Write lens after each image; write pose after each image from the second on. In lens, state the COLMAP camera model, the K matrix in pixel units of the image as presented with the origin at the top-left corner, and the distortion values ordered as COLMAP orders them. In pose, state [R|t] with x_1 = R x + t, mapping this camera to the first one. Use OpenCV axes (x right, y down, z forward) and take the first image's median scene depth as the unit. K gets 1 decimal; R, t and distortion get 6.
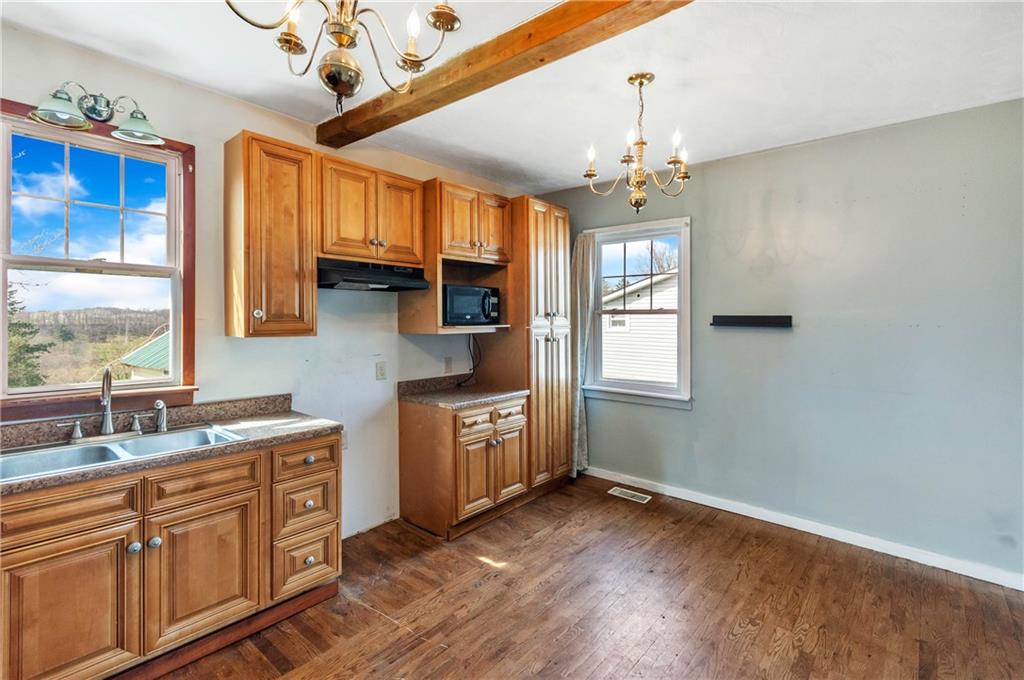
lens RADIAL K [[483.0, 0, 532.1], [0, 483.0, 320.7], [0, 0, 1]] dist [0.028413, -0.010062]
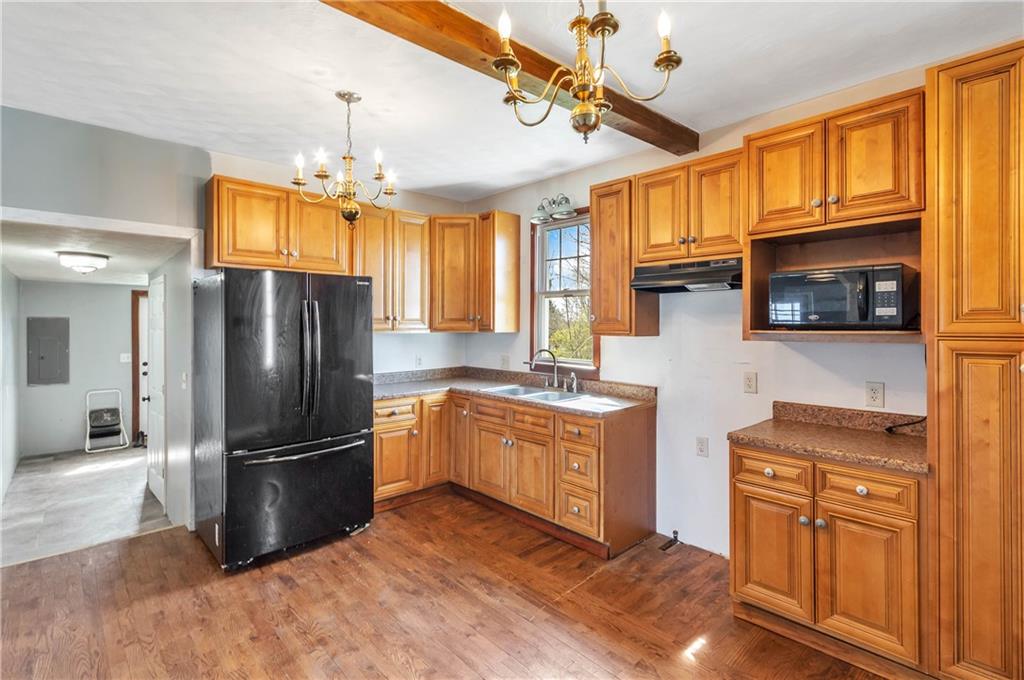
lens RADIAL K [[489.7, 0, 513.6], [0, 489.7, 319.3], [0, 0, 1]] dist [-0.000161, 0.000087]
pose [[-0.142299, -0.001502, -0.989823, 0.793174], [0.003543, 0.999992, -0.002027, -0.009060], [0.989817, -0.003795, -0.142292, 0.959350]]
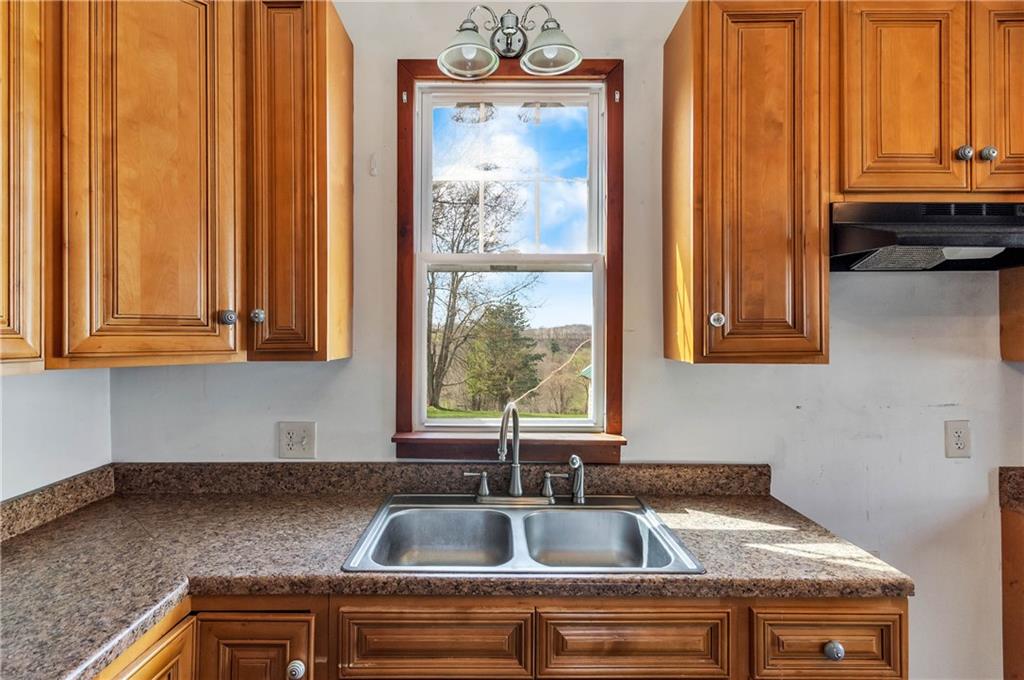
lens RADIAL K [[520.6, 0, 485.8], [0, 520.6, 336.9], [0, 0, 1]] dist [0.000360, 0.000375]
pose [[0.622672, 0.001300, -0.782482, -0.270102], [0.000333, 0.999998, 0.001927, 0.003061], [0.782483, -0.001460, 0.622671, 0.438351]]
